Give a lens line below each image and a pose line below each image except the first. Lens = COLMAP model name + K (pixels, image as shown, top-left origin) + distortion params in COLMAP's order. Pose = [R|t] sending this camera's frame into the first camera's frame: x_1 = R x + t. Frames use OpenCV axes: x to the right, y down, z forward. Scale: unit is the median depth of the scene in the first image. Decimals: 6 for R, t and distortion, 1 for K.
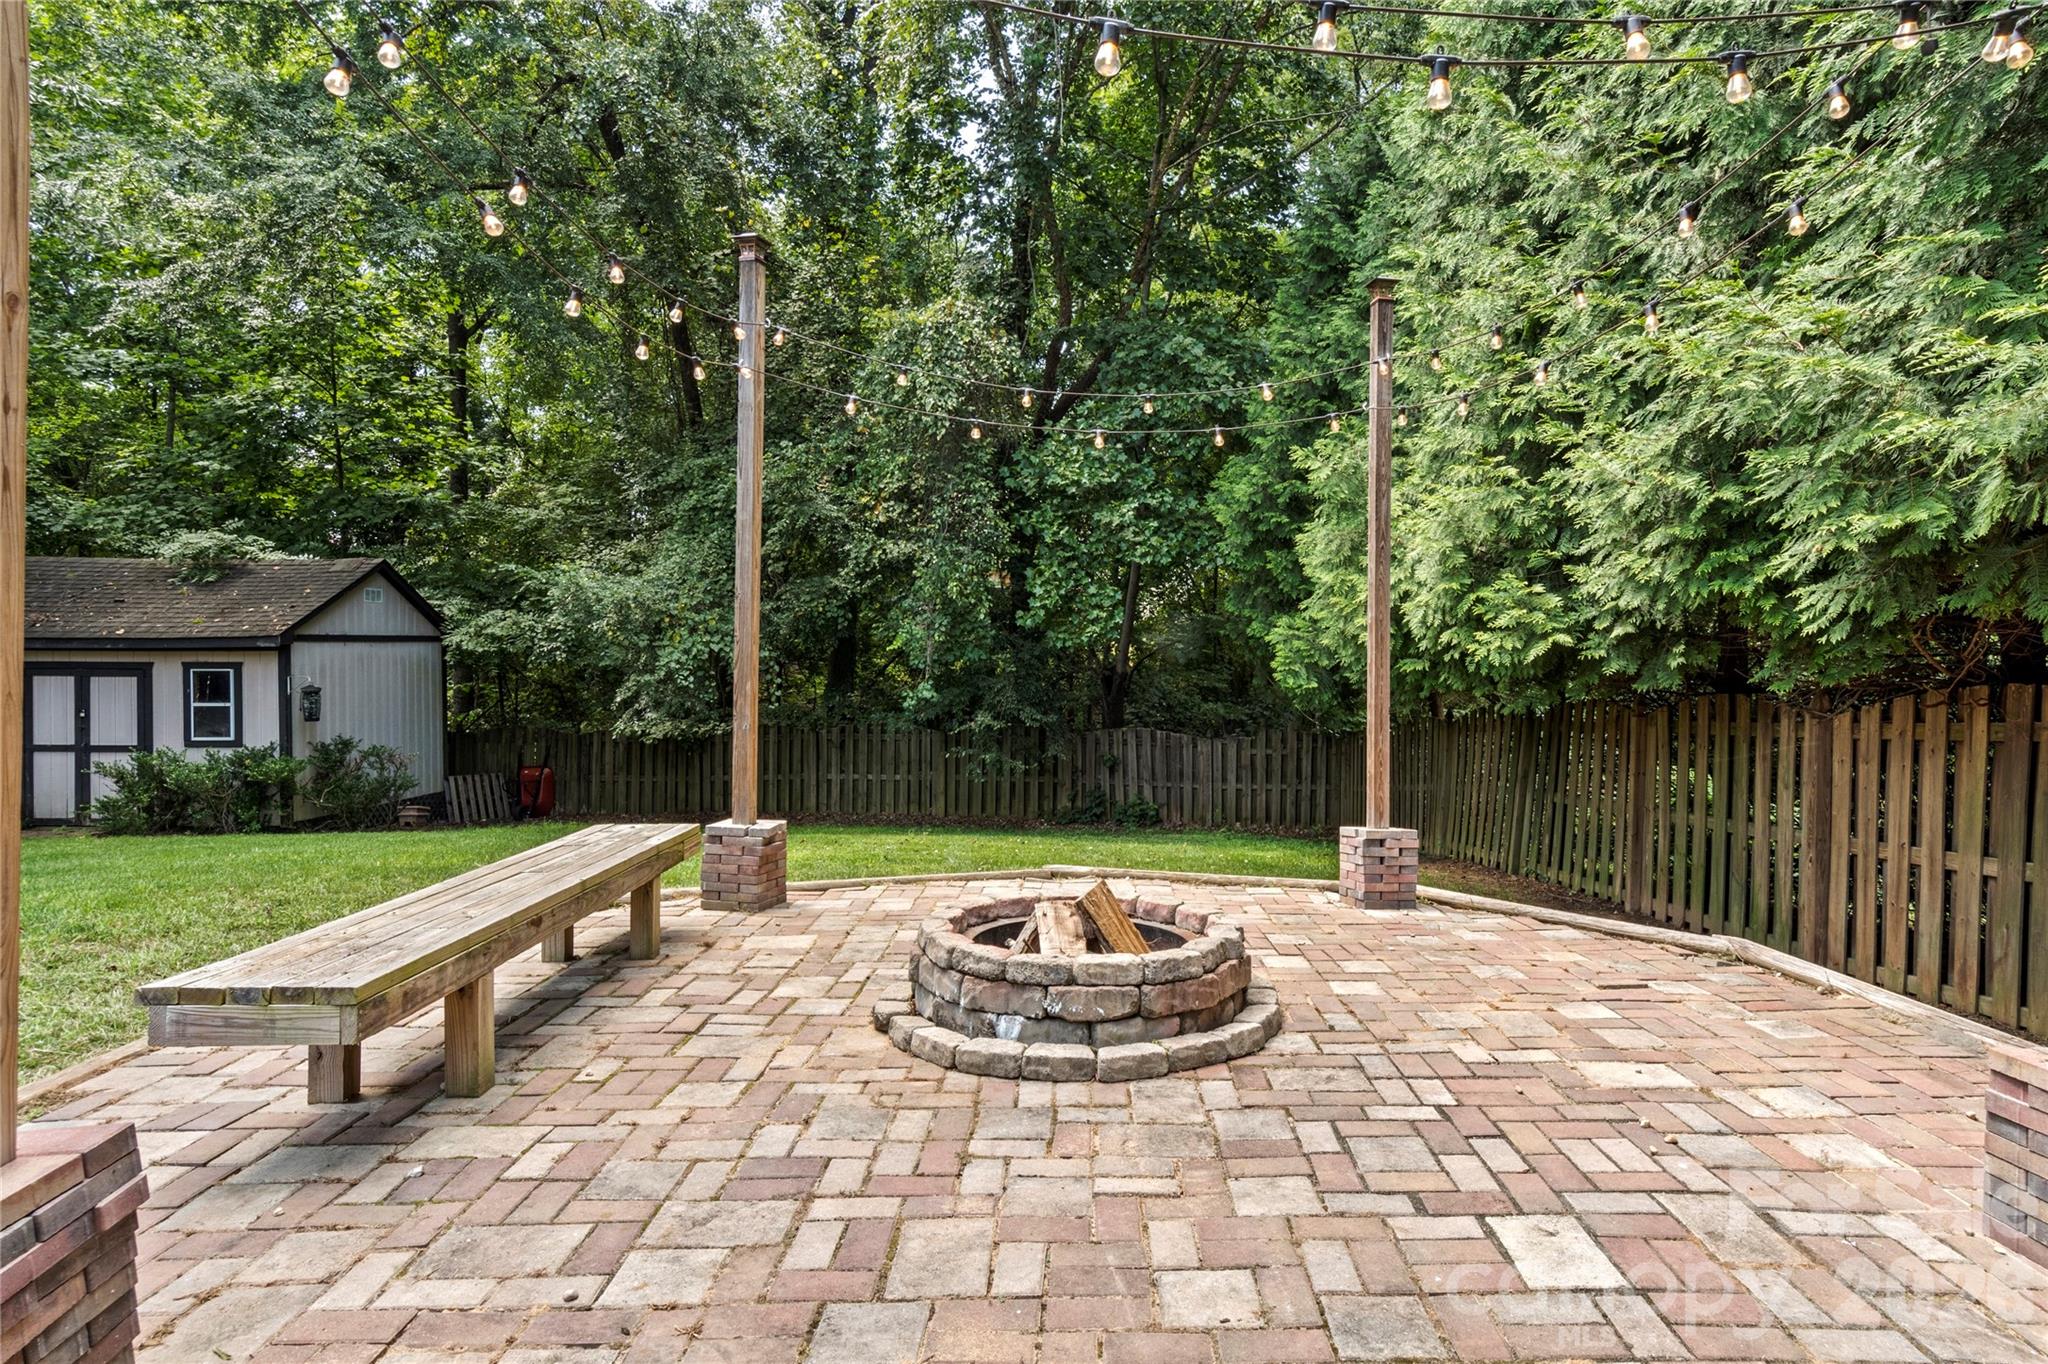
lens RADIAL K [[1044.9, 0, 1079.6], [0, 1044.9, 689.2], [0, 0, 1]] dist [-0.000139, 0.000631]
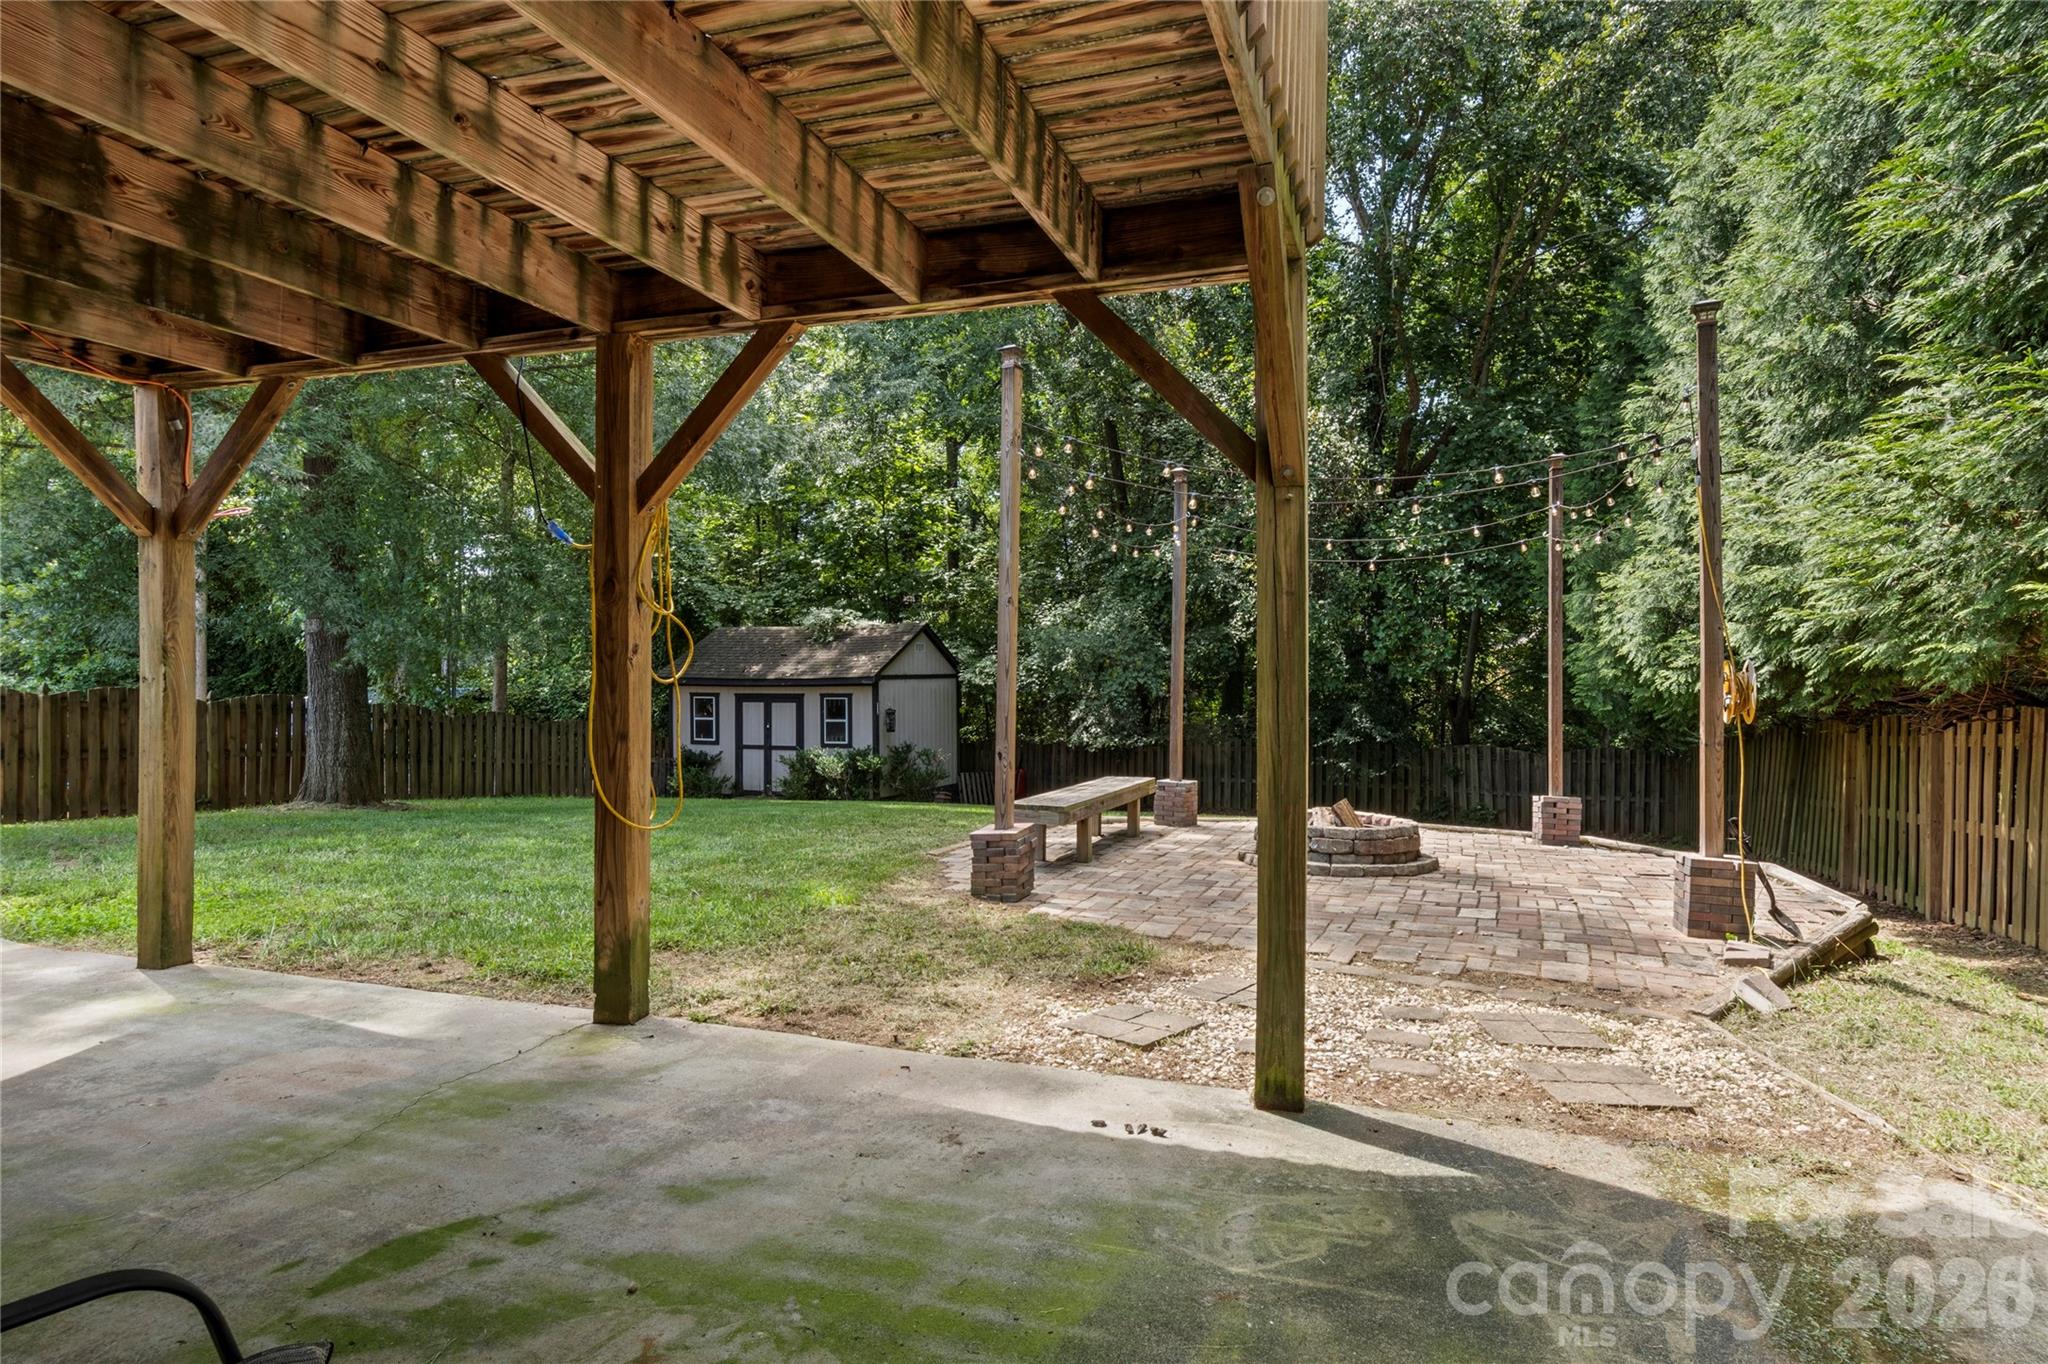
lens RADIAL K [[1065.9, 0, 1091.0], [0, 1065.9, 714.0], [0, 0, 1]] dist [-0.000420, 0.000213]
pose [[0.935974, 0.001939, -0.352064, 0.089424], [-0.001786, 0.999998, 0.000760, 0.003061], [0.352065, -0.000083, 0.935976, -0.359104]]
